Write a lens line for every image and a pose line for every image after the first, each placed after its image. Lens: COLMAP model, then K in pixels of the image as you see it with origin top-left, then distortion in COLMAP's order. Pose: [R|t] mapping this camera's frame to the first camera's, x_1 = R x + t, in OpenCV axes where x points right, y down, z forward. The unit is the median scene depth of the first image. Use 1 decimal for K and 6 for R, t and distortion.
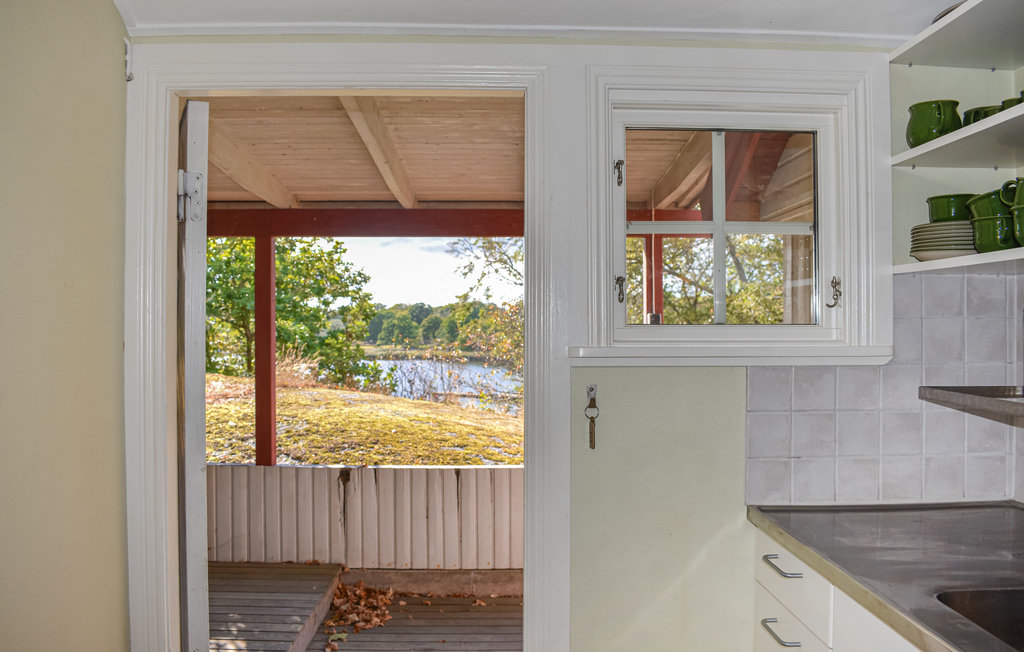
lens RADIAL K [[847.3, 0, 504.2], [0, 847.3, 329.4], [0, 0, 1]] dist [-0.010703, 0.000259]
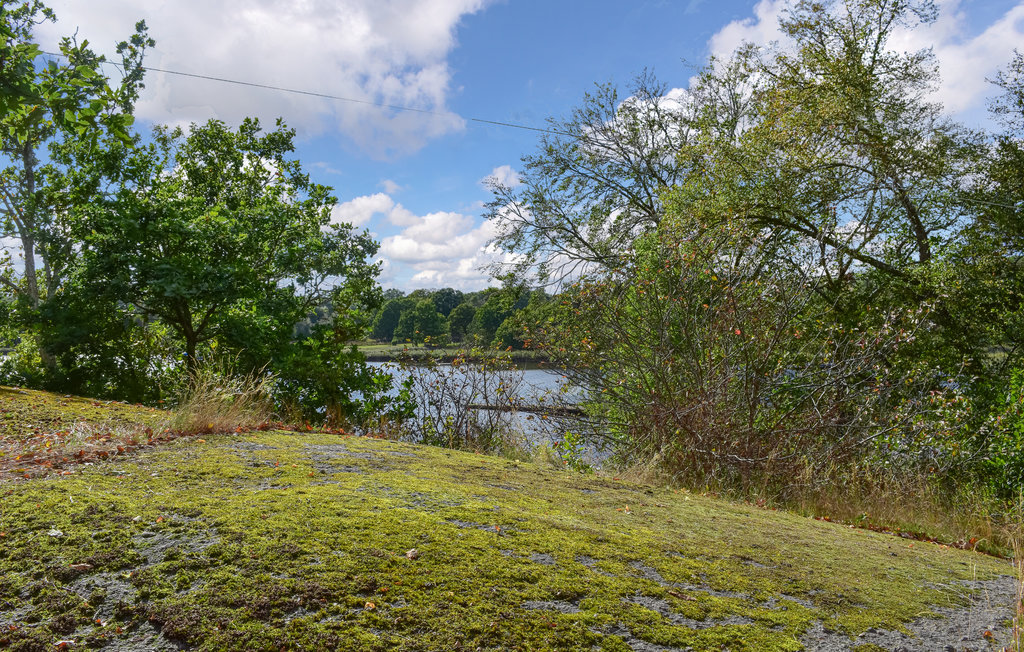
lens RADIAL K [[1067.0, 0, 516.2], [0, 1067.0, 323.9], [0, 0, 1]] dist [-0.006332, 0.000000]
pose [[0.999402, -0.008064, -0.033637, -0.022213], [0.008123, 0.999966, 0.001617, 0.000263], [0.033623, -0.001890, 0.999433, 0.177116]]
